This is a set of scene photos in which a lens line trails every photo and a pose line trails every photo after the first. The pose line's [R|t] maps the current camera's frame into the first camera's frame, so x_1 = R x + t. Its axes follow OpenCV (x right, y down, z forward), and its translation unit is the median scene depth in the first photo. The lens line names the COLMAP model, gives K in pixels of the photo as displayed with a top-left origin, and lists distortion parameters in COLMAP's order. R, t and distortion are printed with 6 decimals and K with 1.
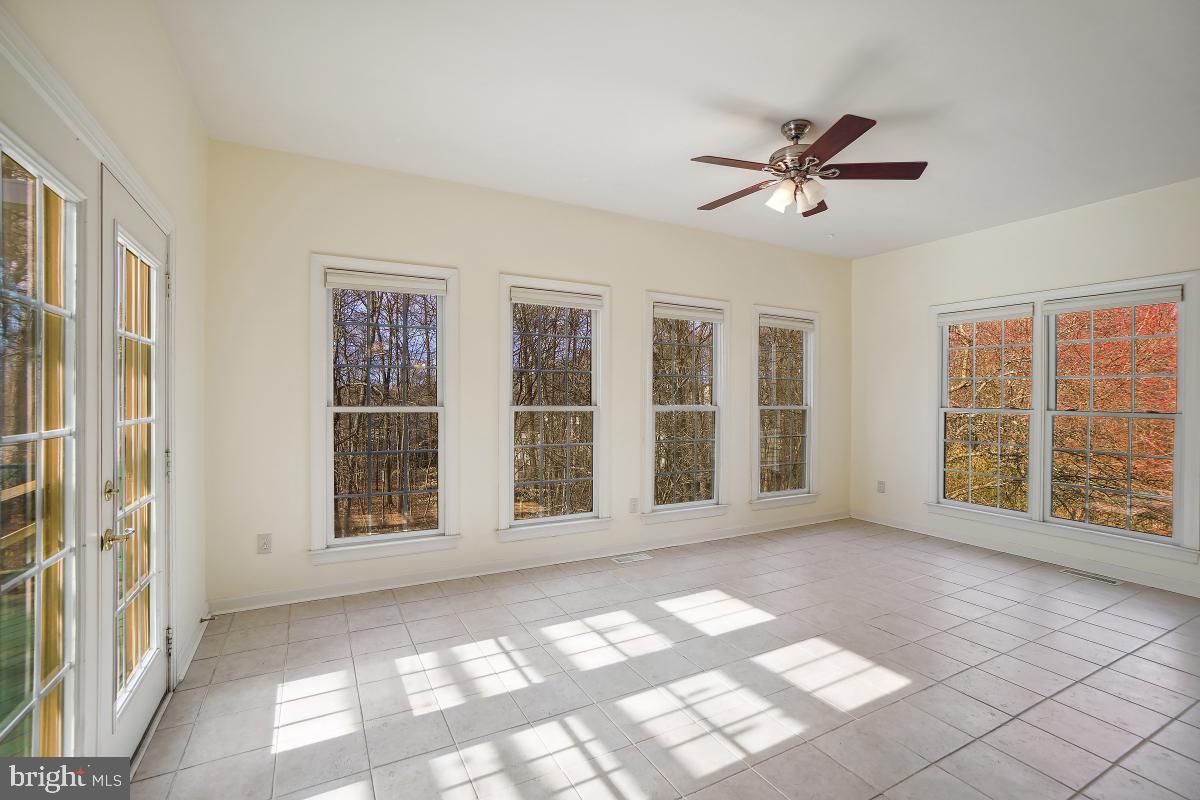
lens RADIAL K [[533.0, 0, 591.4], [0, 533.0, 397.7], [0, 0, 1]] dist [-0.013424, 0.000375]
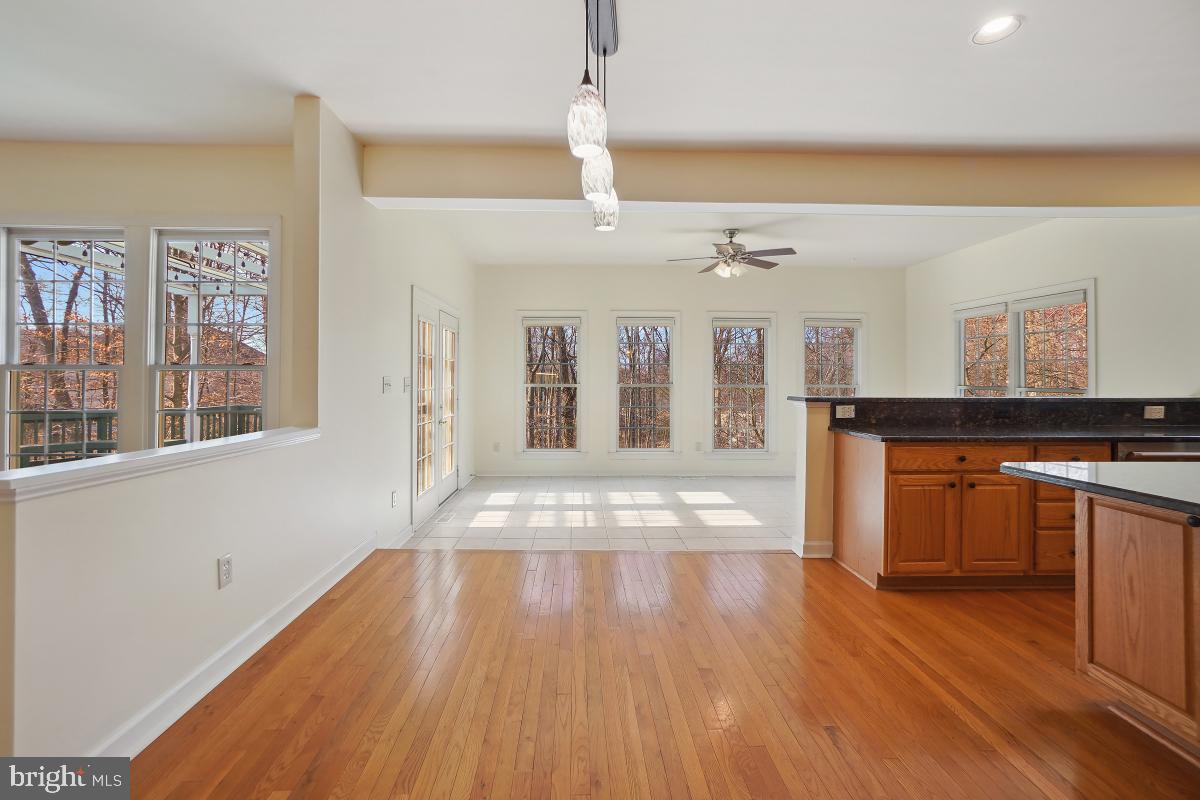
lens RADIAL K [[525.0, 0, 598.9], [0, 525.0, 375.7], [0, 0, 1]] dist [-0.000250, 0.000226]
pose [[0.905507, -0.010464, -0.424202, 0.607588], [0.005784, 0.999907, -0.012320, 0.006514], [0.424292, 0.008702, 0.905484, -0.688675]]
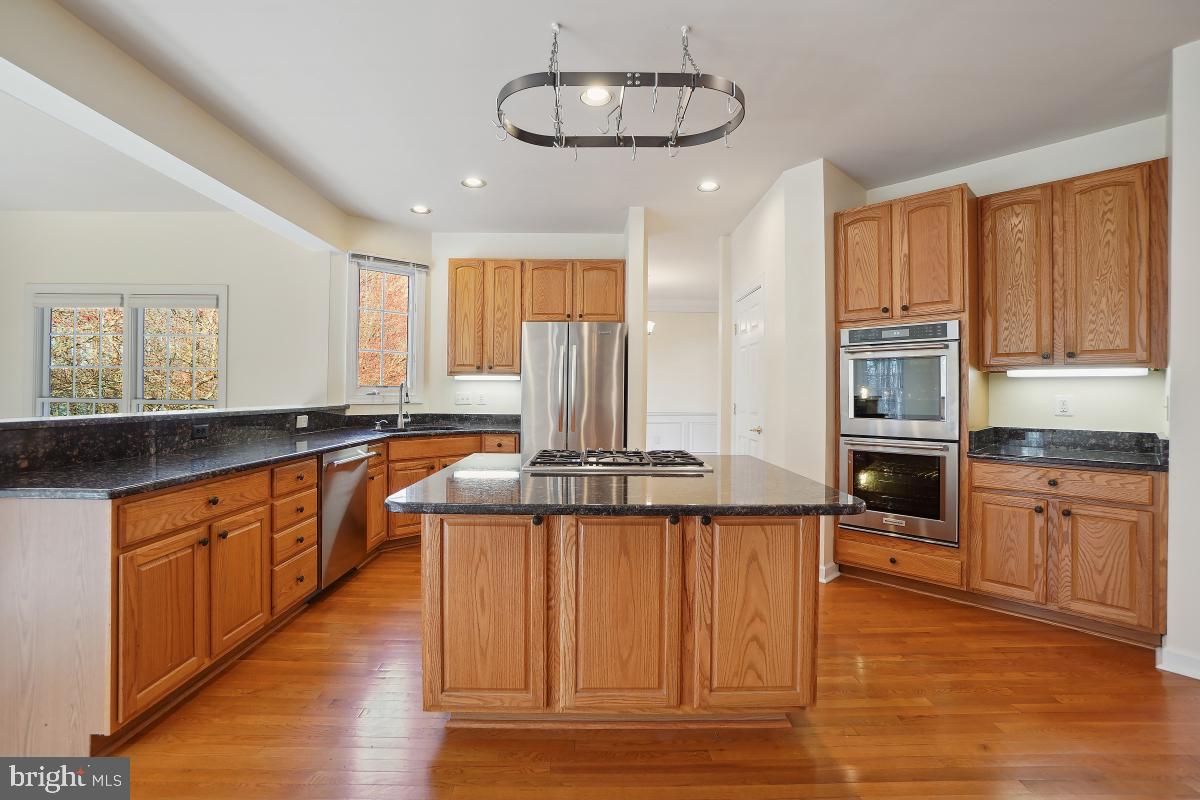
lens RADIAL K [[533.0, 0, 591.4], [0, 533.0, 397.7], [0, 0, 1]] dist [-0.013424, 0.000375]
pose [[0.467458, -0.011598, 0.883939, 0.455742], [-0.001698, 0.999900, 0.014017, 0.005822], [-0.884013, -0.008054, 0.467392, -0.360002]]
